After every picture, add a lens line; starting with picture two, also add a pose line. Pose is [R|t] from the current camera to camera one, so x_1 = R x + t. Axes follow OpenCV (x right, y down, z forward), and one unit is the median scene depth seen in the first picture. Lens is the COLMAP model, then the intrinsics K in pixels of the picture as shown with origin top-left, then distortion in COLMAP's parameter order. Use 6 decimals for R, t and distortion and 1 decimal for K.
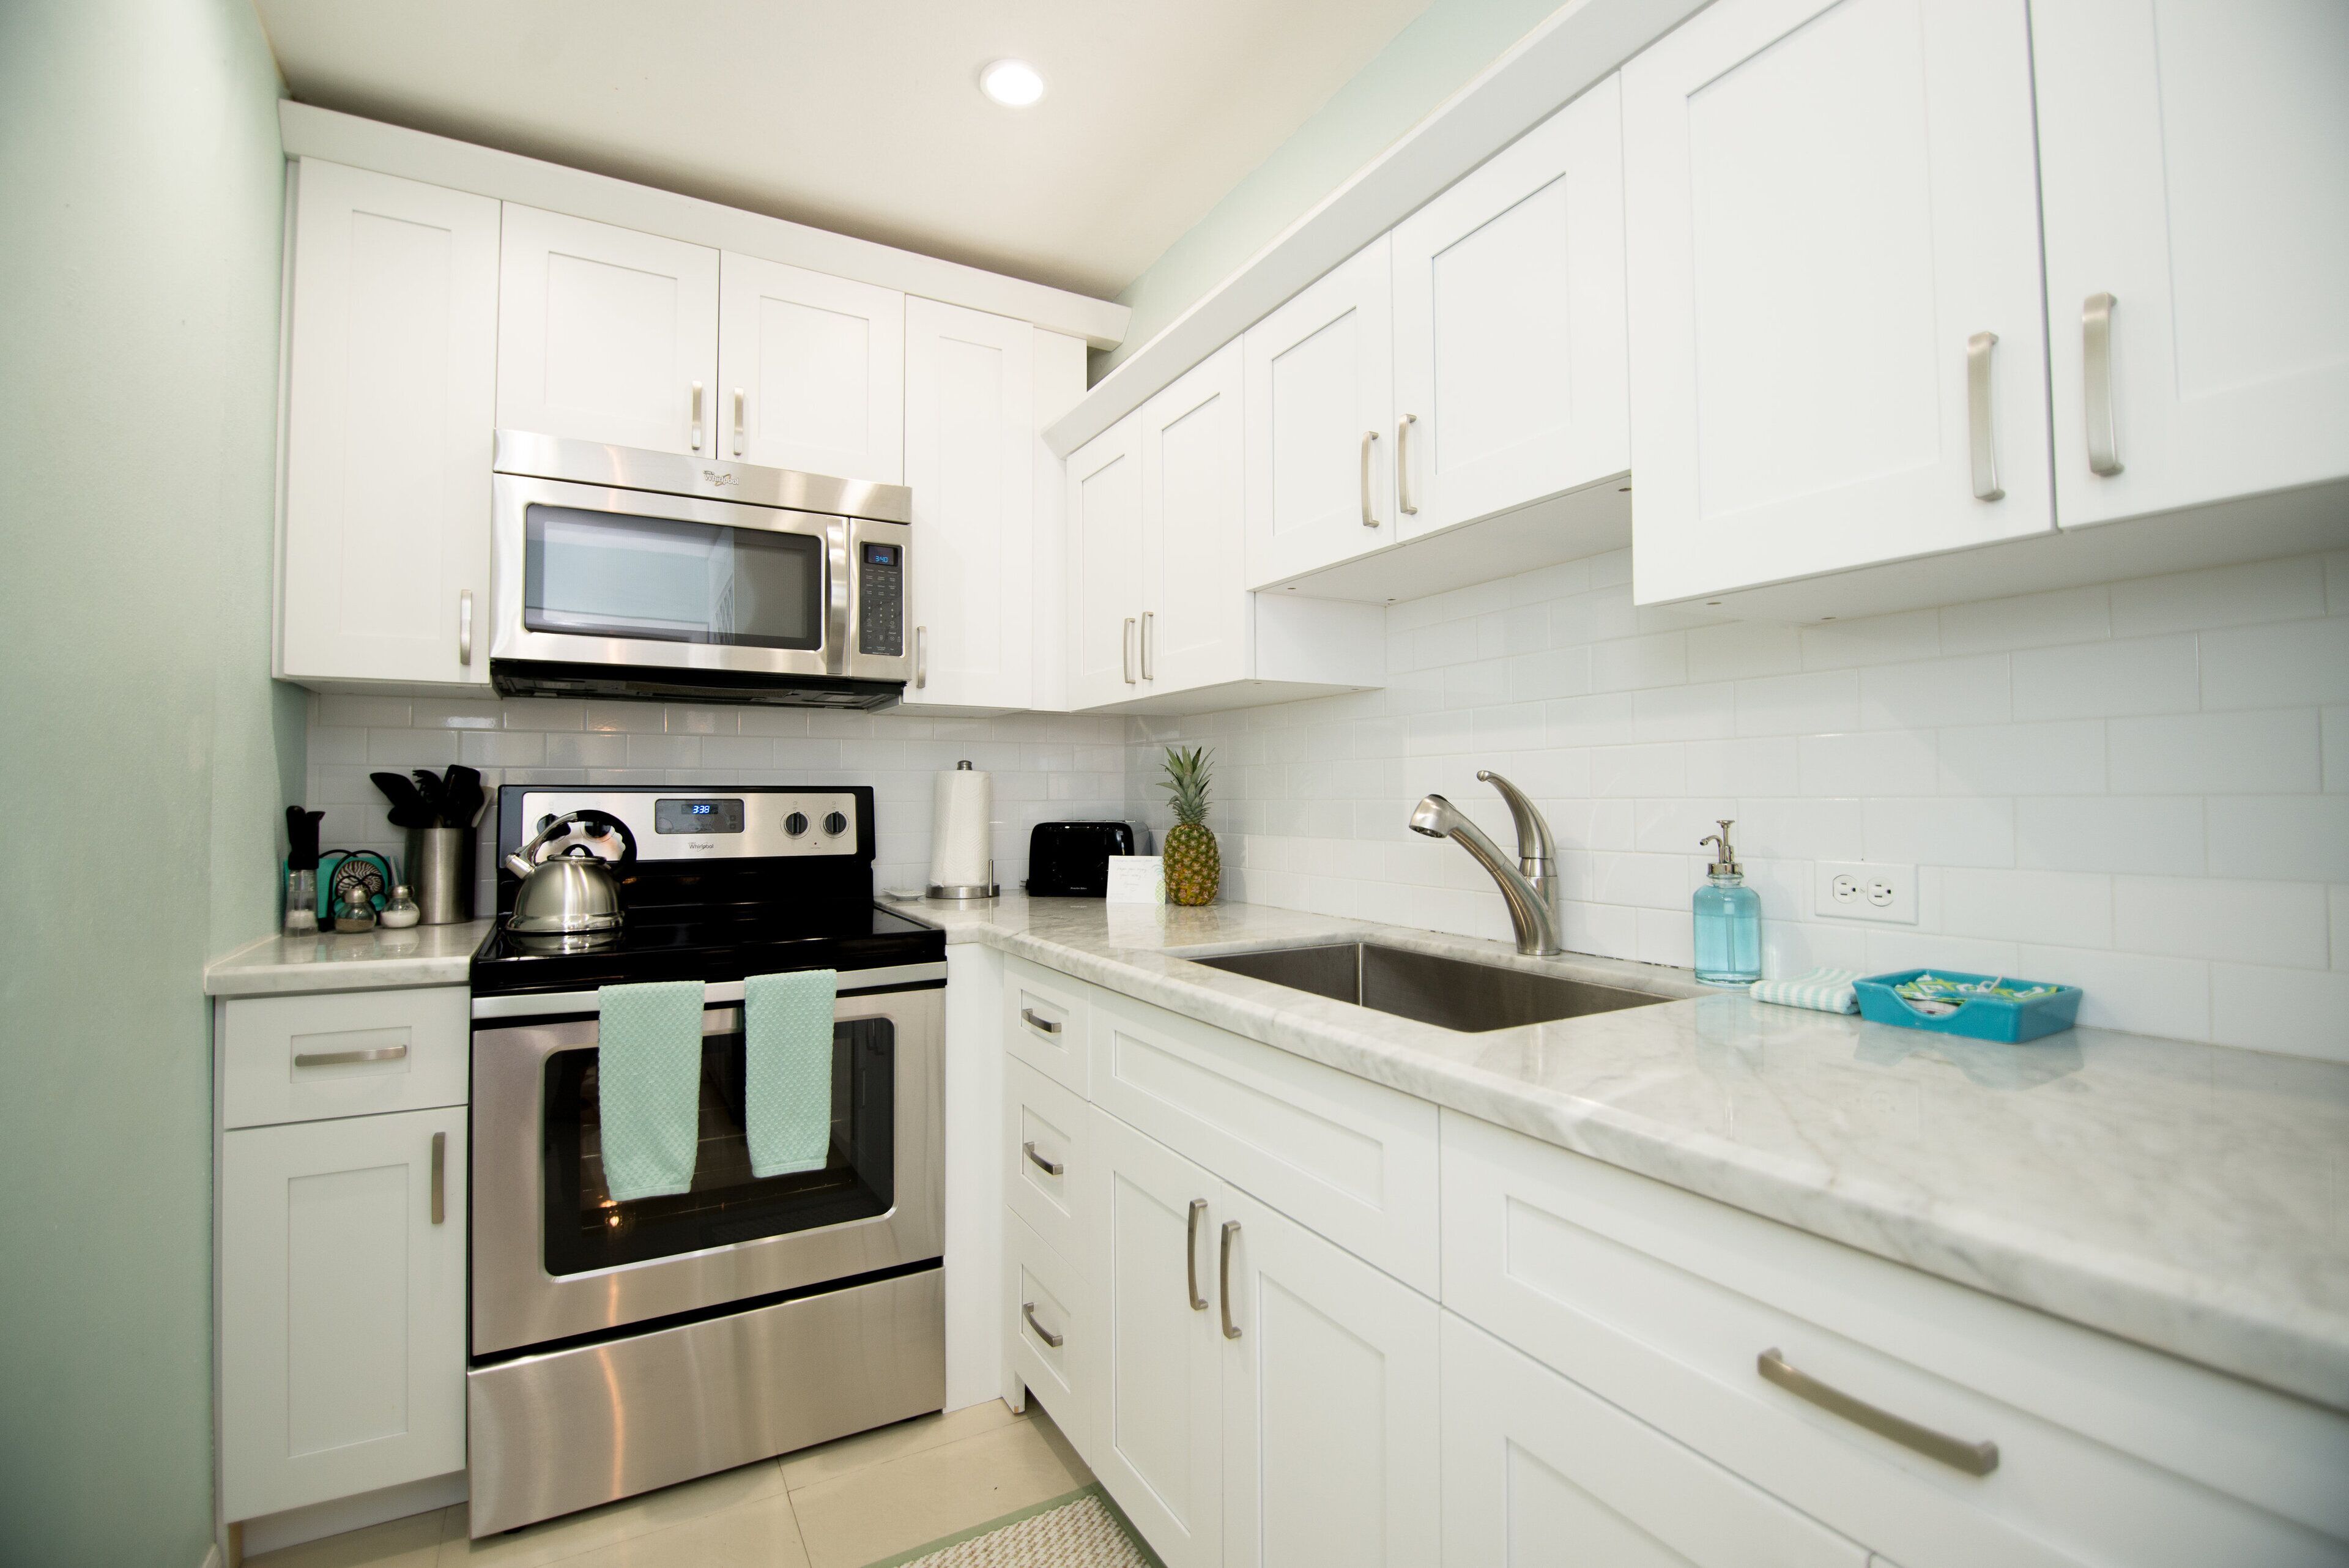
lens RADIAL K [[1063.1, 0, 1171.2], [0, 1063.1, 769.6], [0, 0, 1]] dist [-0.008335, -0.006265]
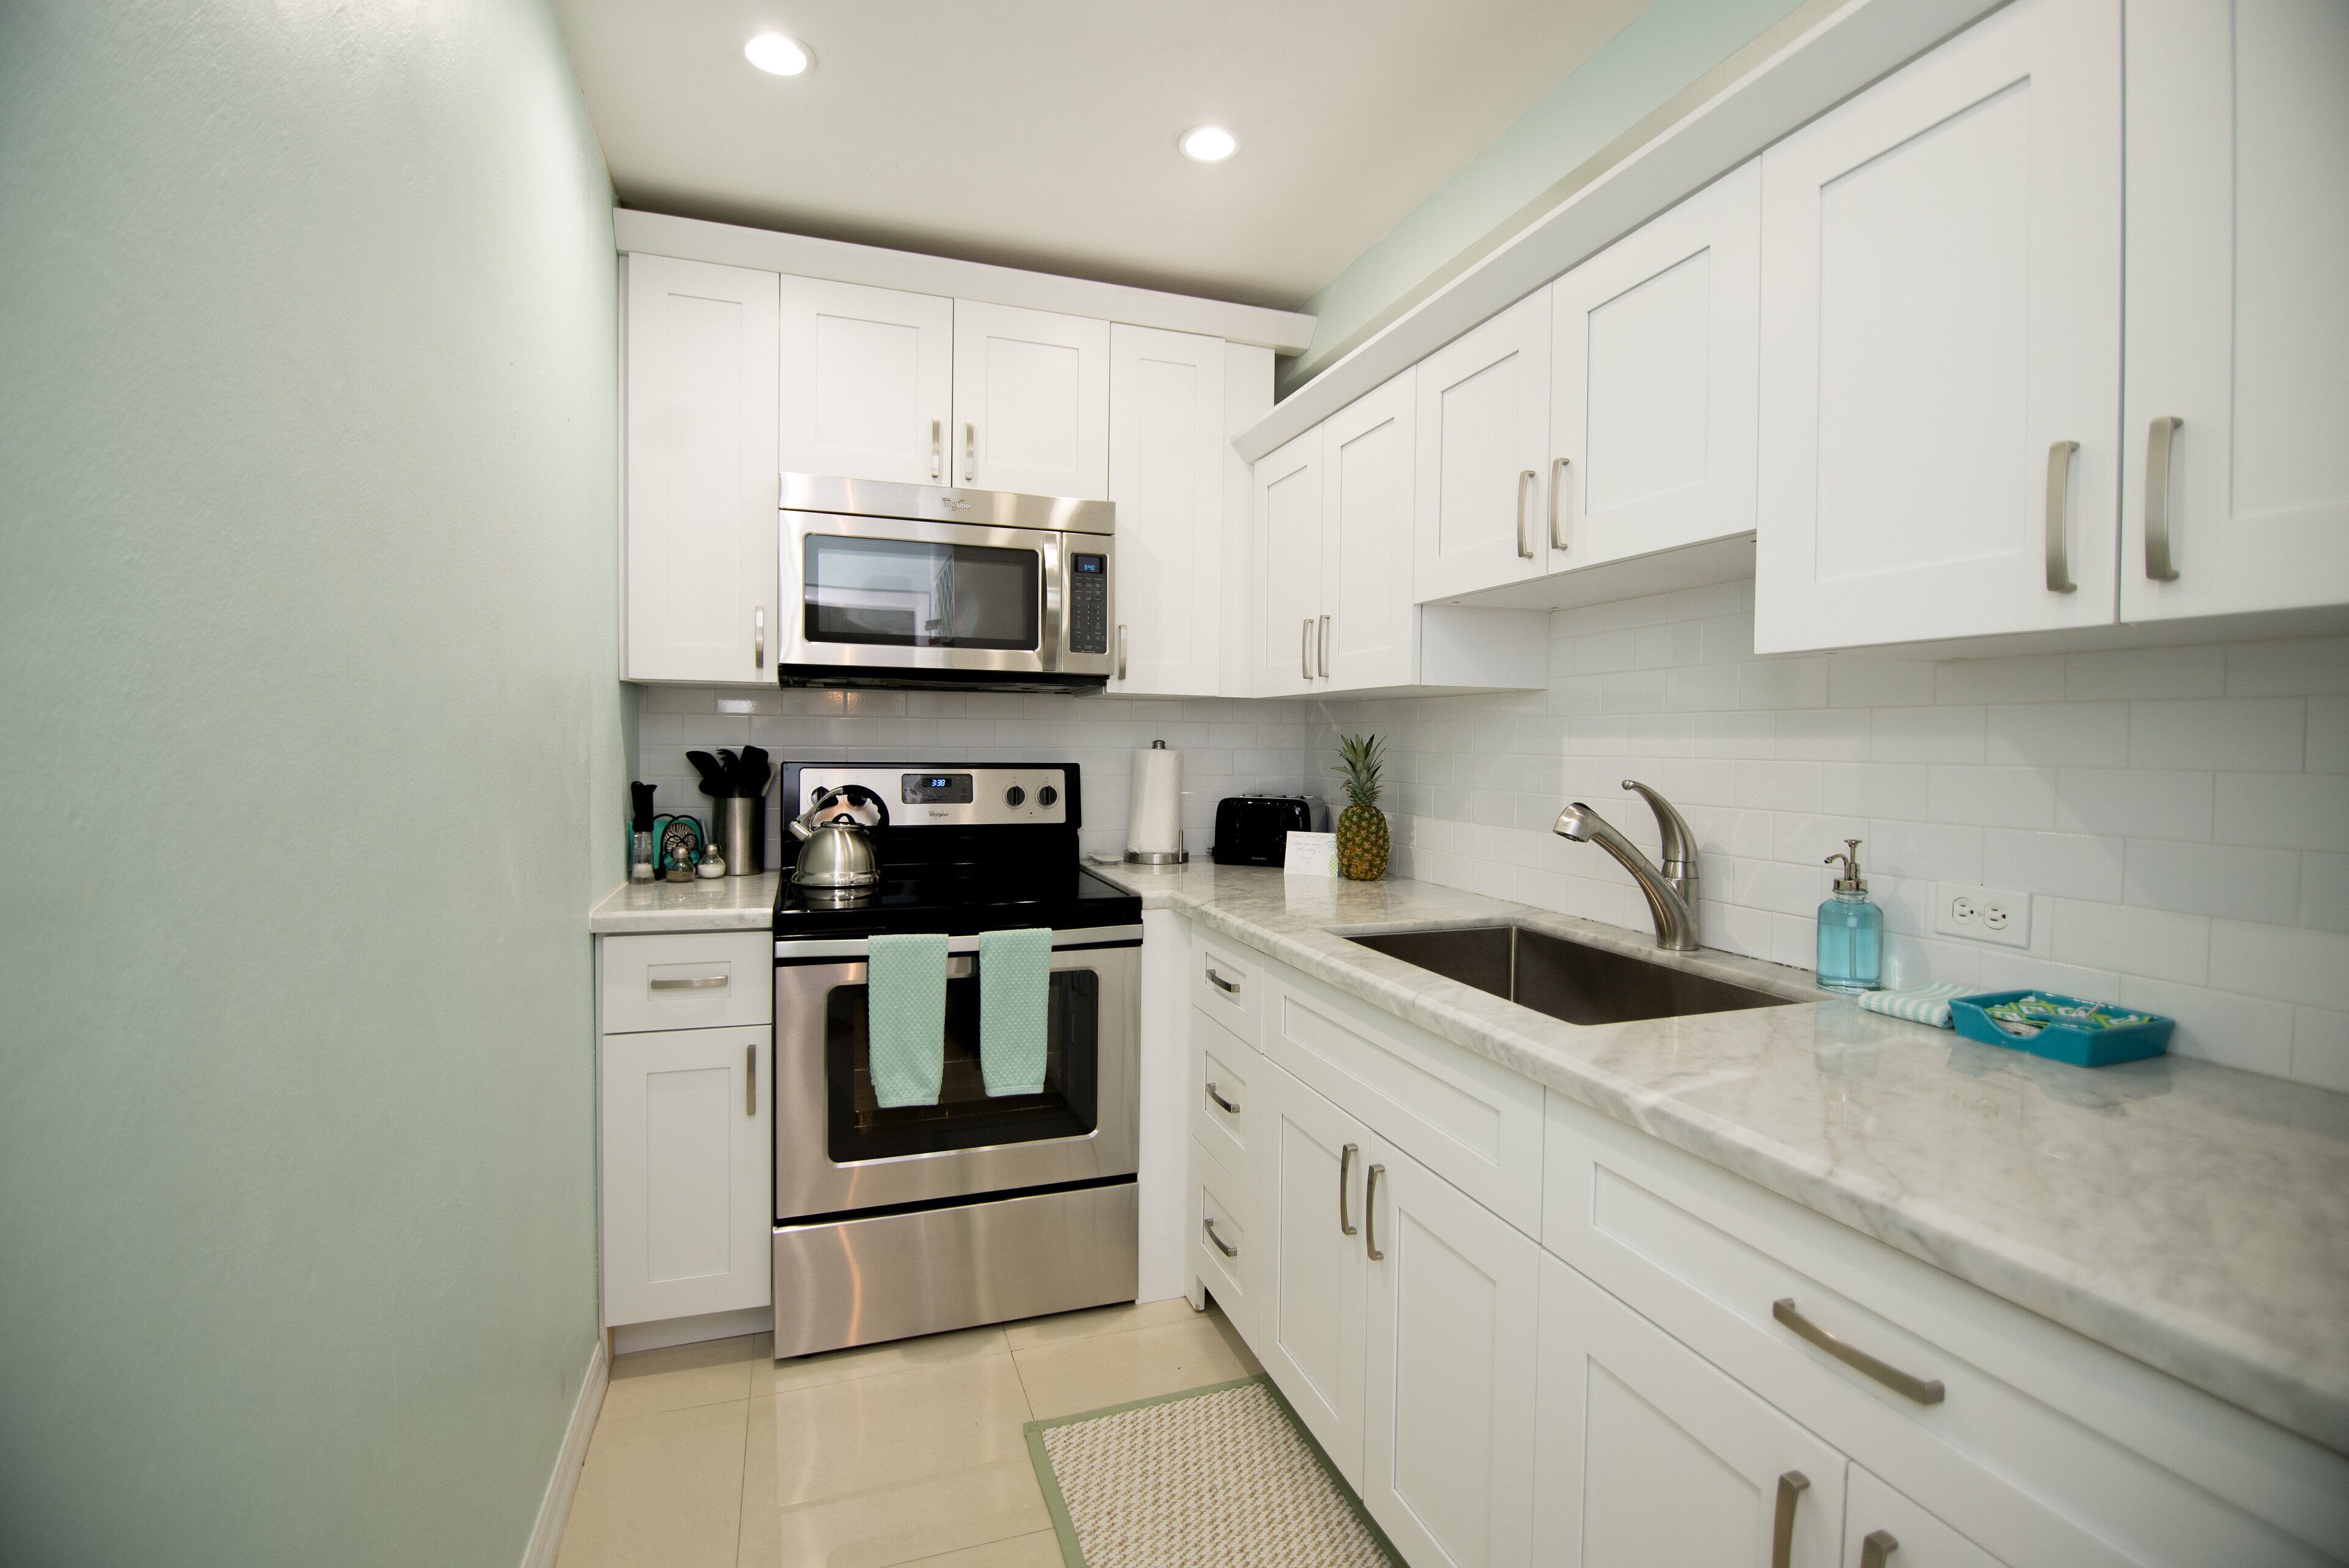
lens RADIAL K [[1063.1, 0, 1168.7], [0, 1063.1, 769.3], [0, 0, 1]] dist [-0.008335, -0.006265]
pose [[0.983651, 0.019796, -0.178995, 0.020917], [-0.009937, 0.998392, 0.055810, -0.054964], [0.179812, -0.053119, 0.982266, -0.127598]]
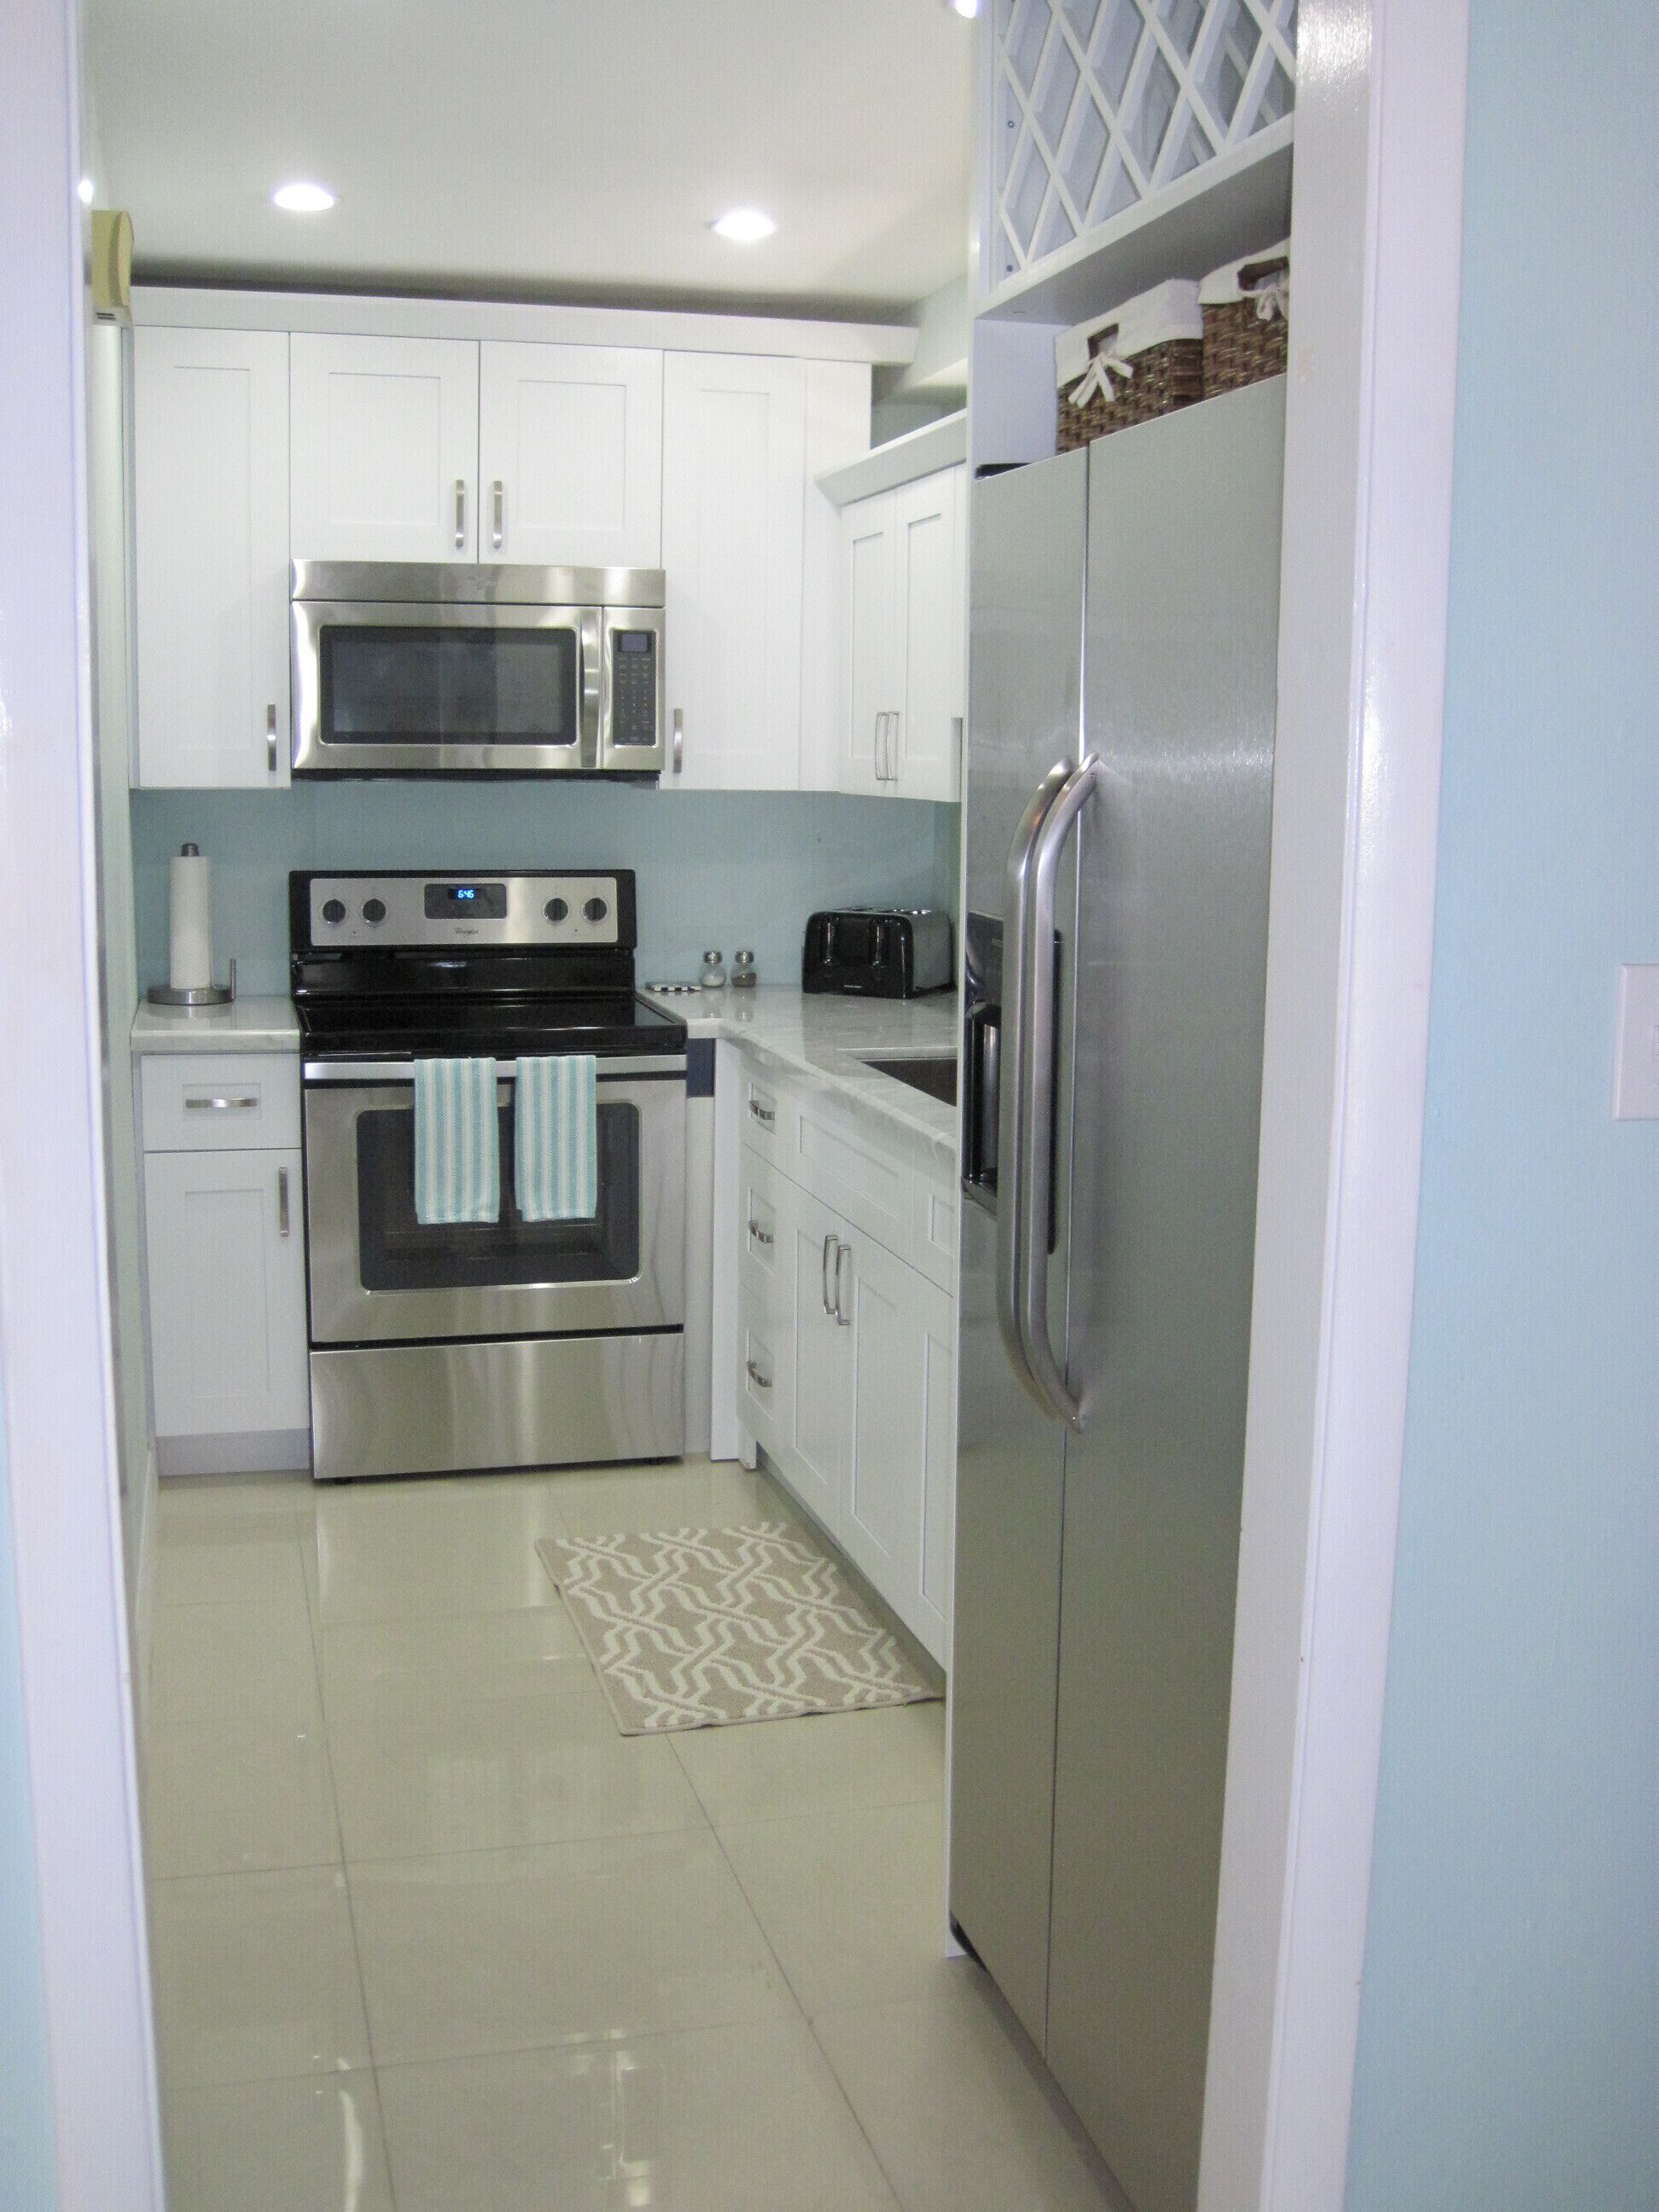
lens RADIAL K [[2318.8, 0, 828.8], [0, 2318.8, 1104.6], [0, 0, 1]] dist [-0.176249, 0.000000]
pose [[0.969236, 0.051689, -0.240643, 0.498945], [-0.008271, 0.983988, 0.178042, -0.187371], [0.245992, -0.170575, 0.954145, -1.212281]]
